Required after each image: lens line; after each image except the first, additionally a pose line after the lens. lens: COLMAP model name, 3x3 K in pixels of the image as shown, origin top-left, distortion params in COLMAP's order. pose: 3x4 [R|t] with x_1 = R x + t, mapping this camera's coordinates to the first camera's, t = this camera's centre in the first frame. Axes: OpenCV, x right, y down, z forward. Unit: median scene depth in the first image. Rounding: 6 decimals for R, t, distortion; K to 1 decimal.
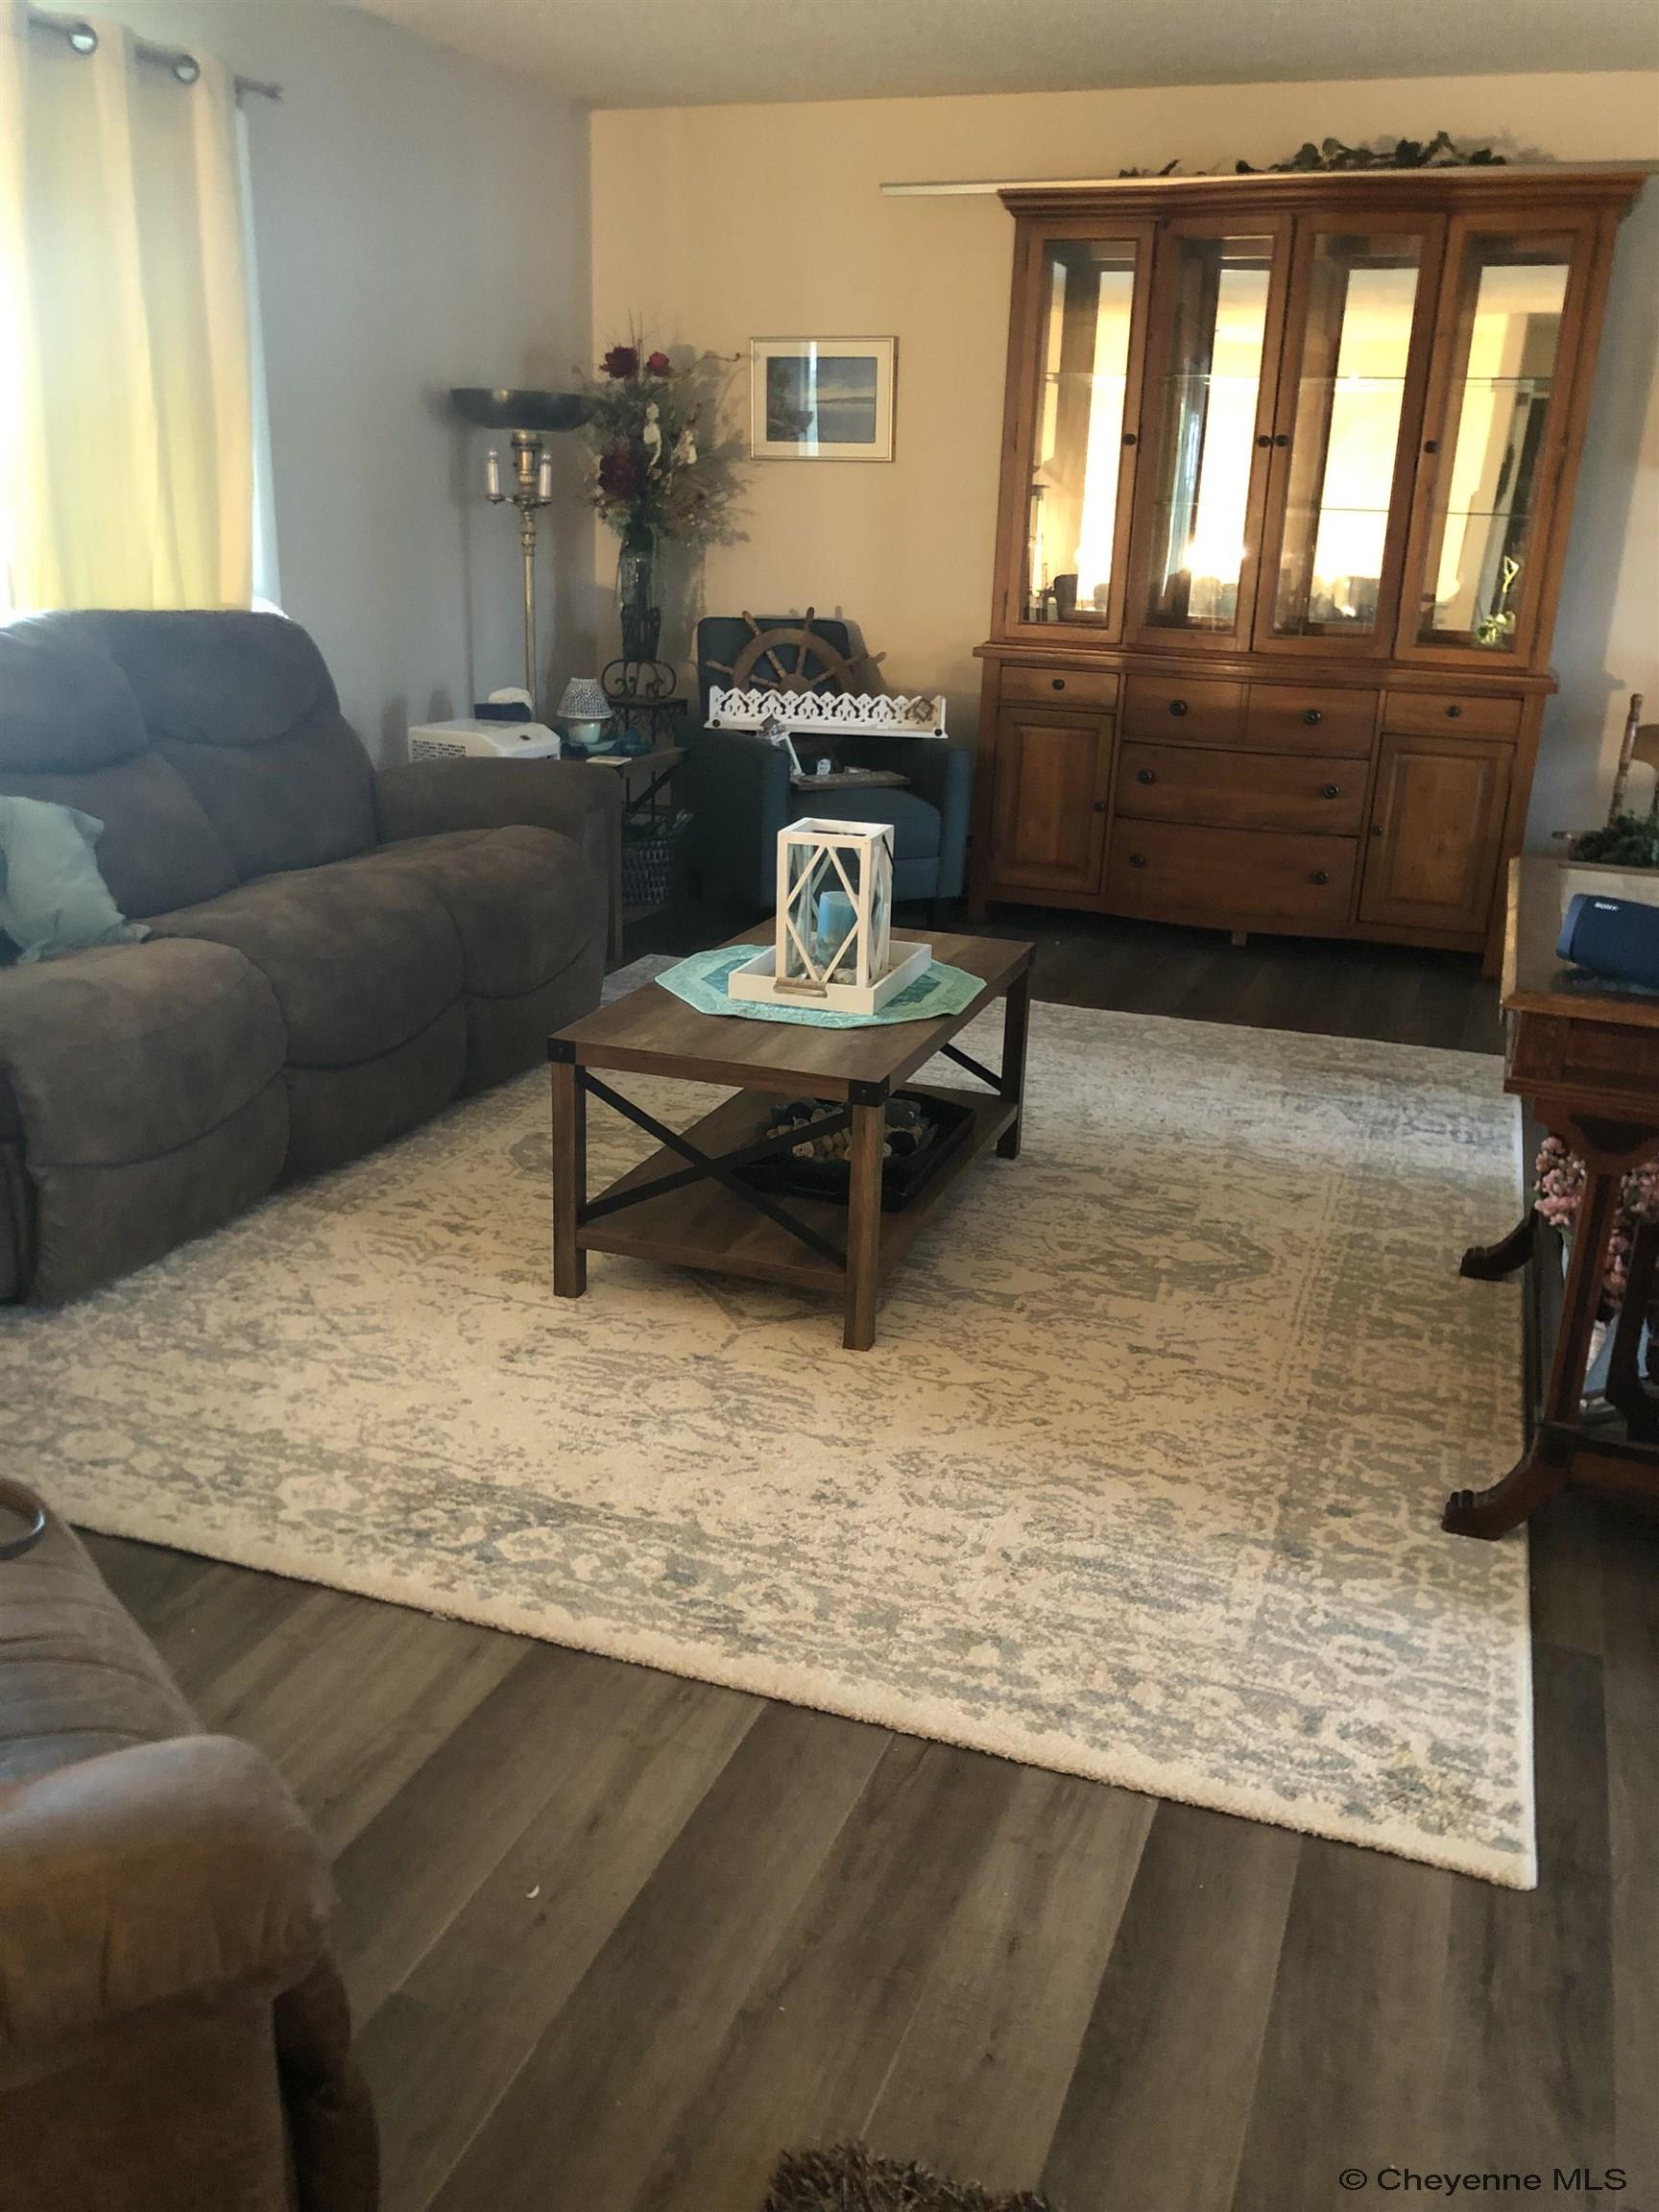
lens RADIAL K [[1802.8, 0, 818.4], [0, 1802.8, 1105.3], [0, 0, 1]] dist [0.012937, 0.003579]
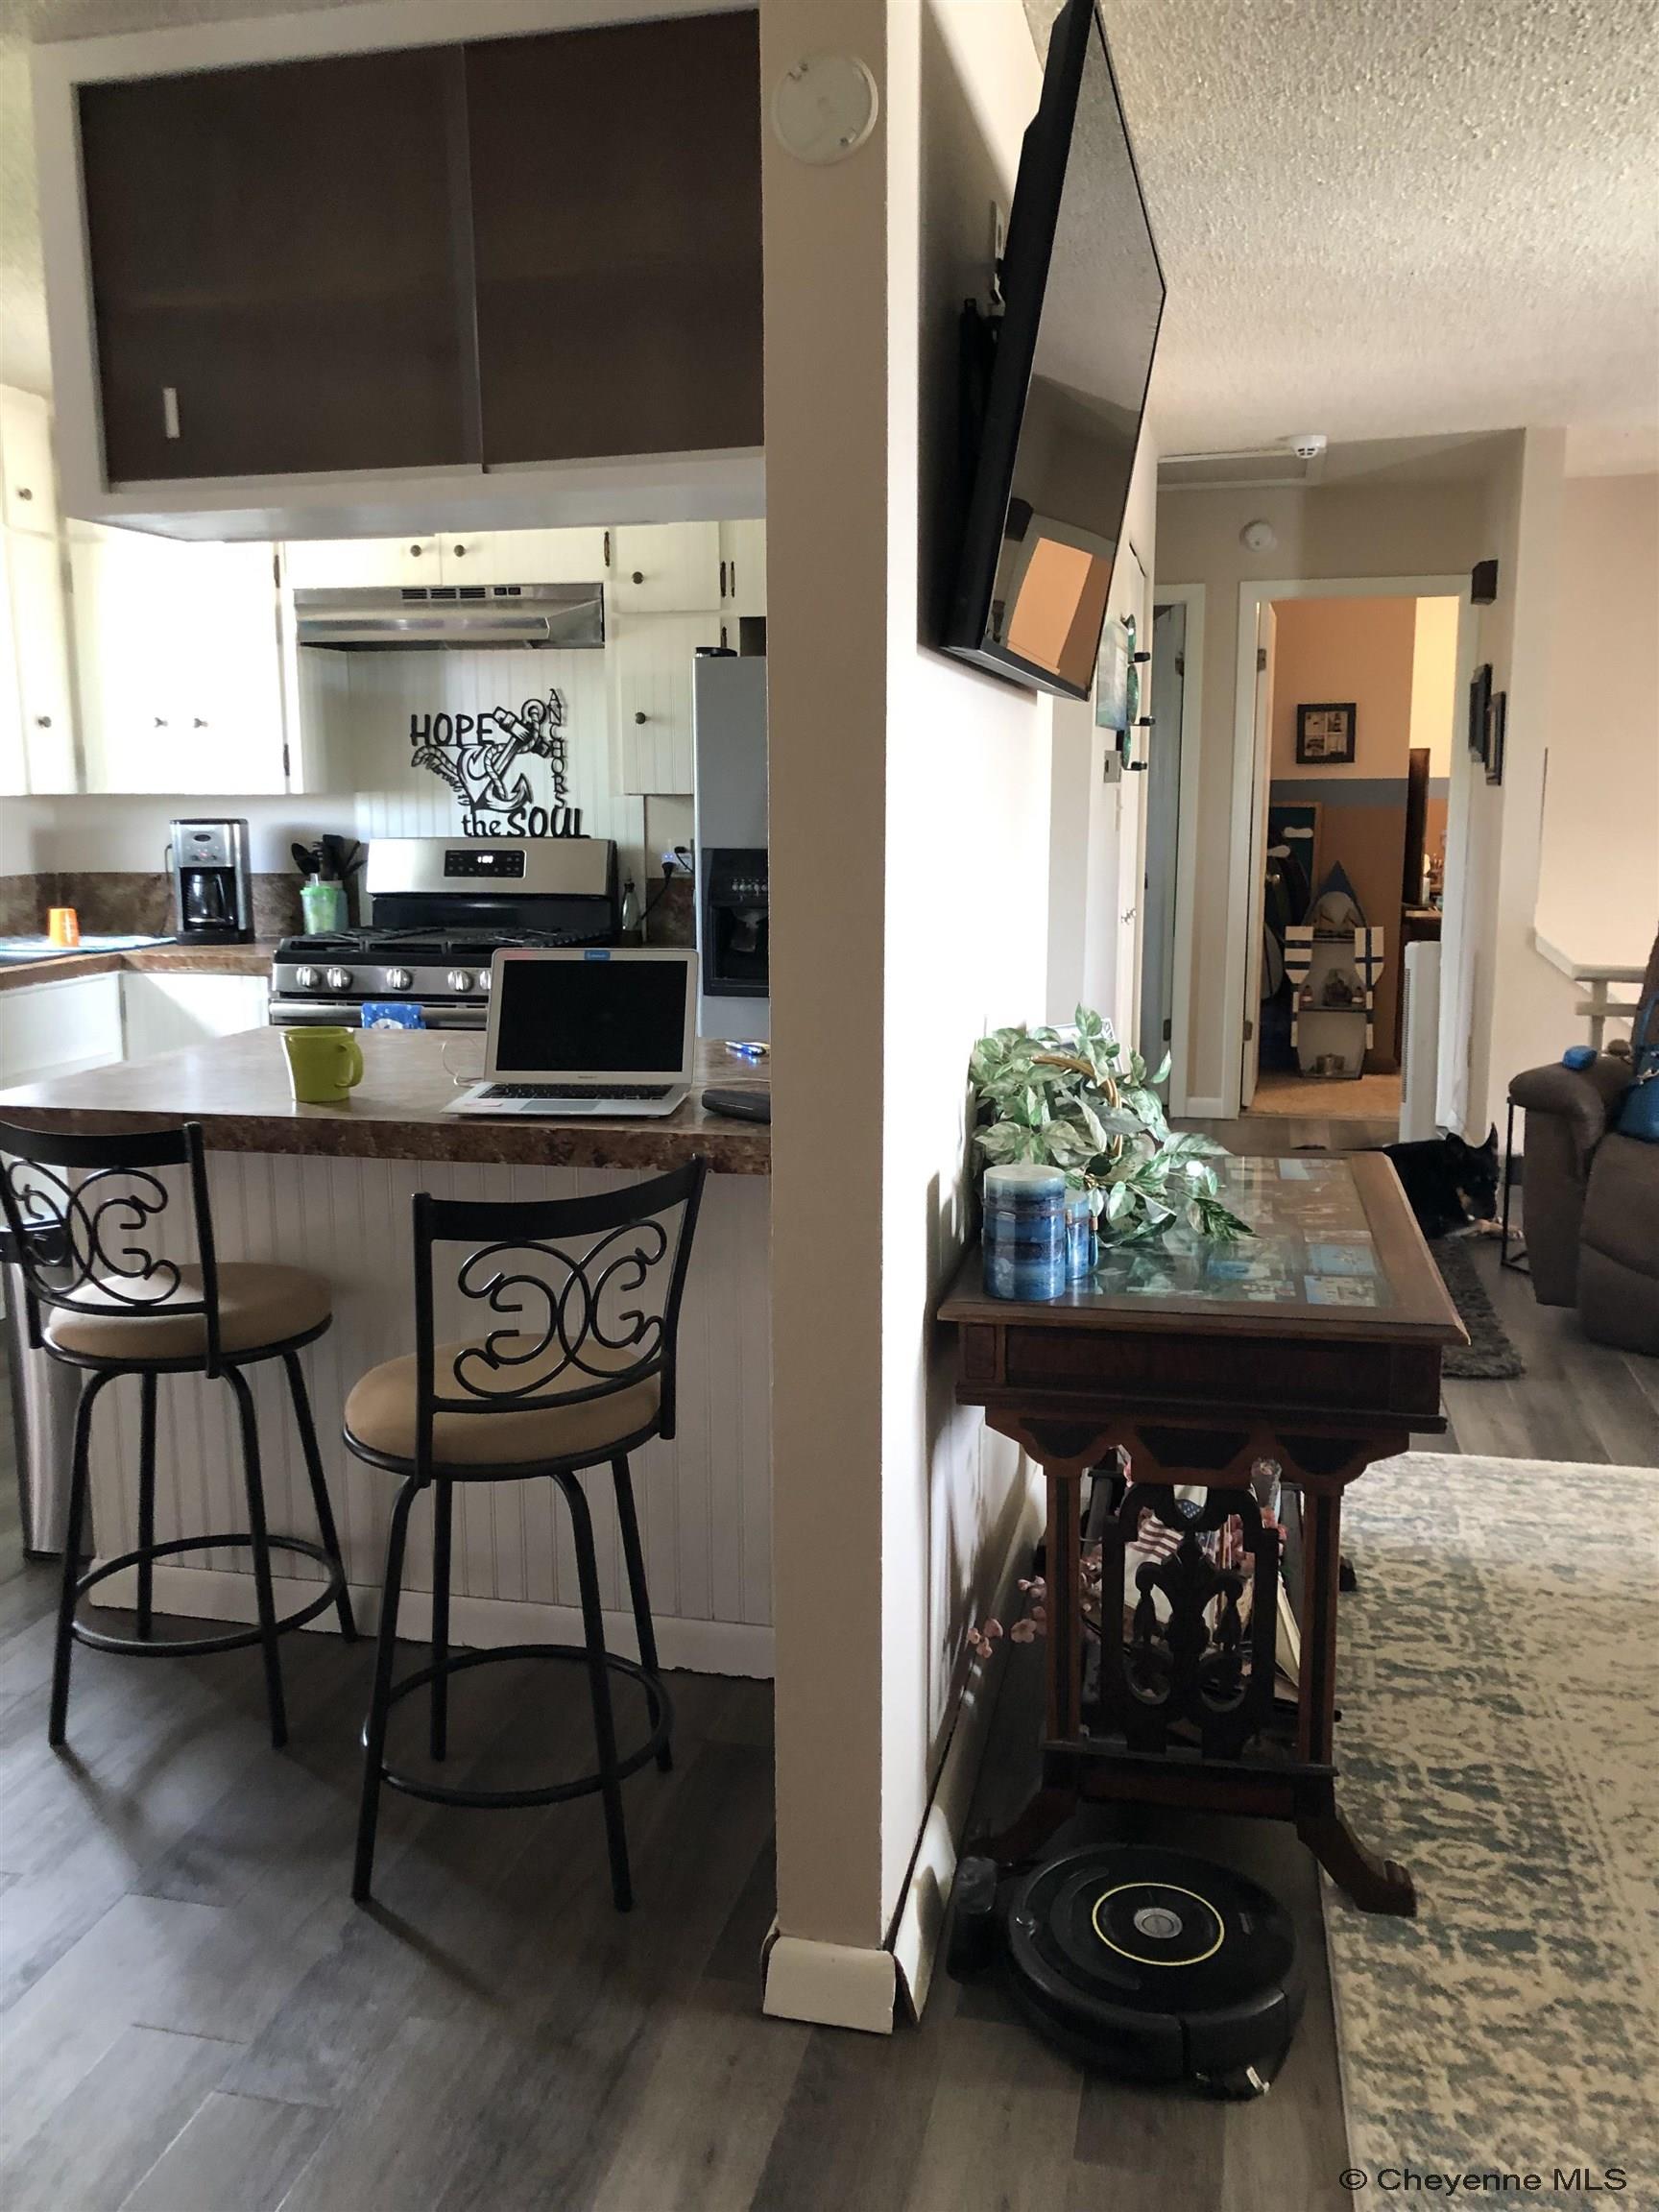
lens RADIAL K [[1802.8, 0, 836.6], [0, 1802.8, 1098.8], [0, 0, 1]] dist [0.012937, 0.003579]
pose [[-0.988699, 0.004594, -0.149847, 0.802159], [-0.066954, 0.880778, 0.468772, -0.574786], [0.134135, 0.473507, -0.870517, 1.697557]]
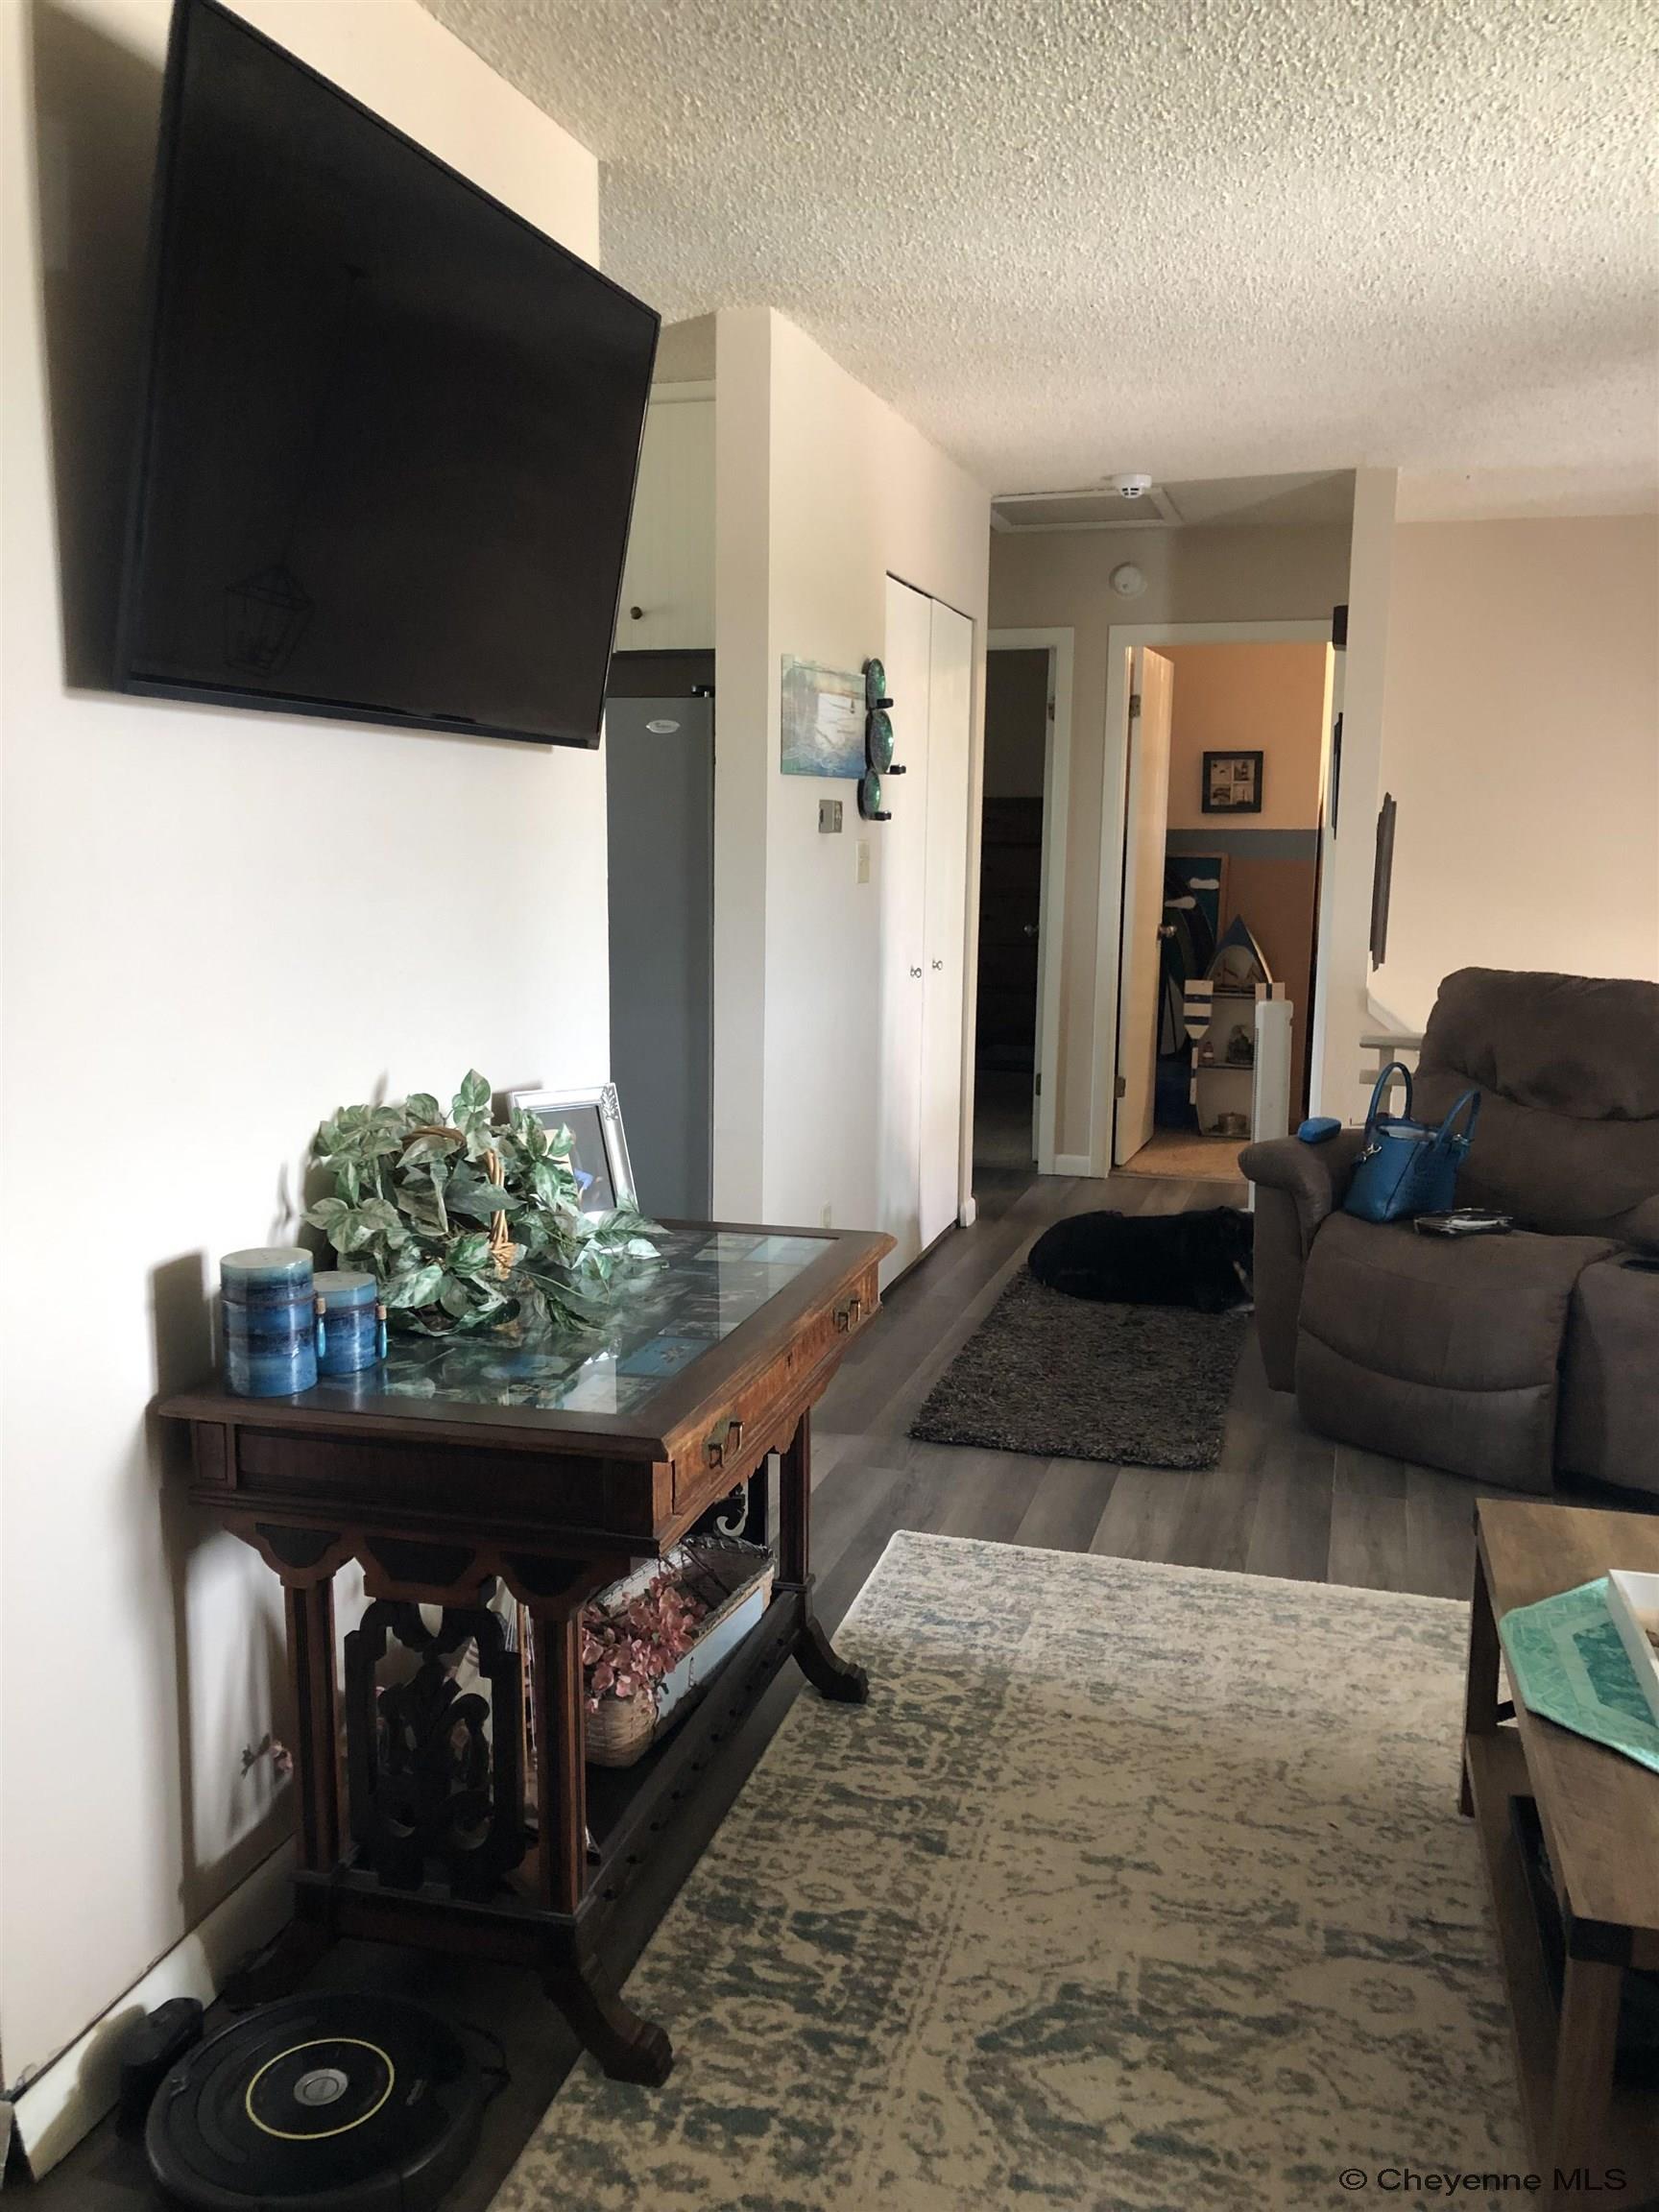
lens RADIAL K [[1802.8, 0, 831.8], [0, 1802.8, 1107.2], [0, 0, 1]] dist [0.012937, 0.003579]
pose [[-0.995664, -0.022115, -0.090355, 0.433897], [-0.061325, 0.886416, 0.458810, -0.587378], [0.069946, 0.462362, -0.883928, 1.673183]]
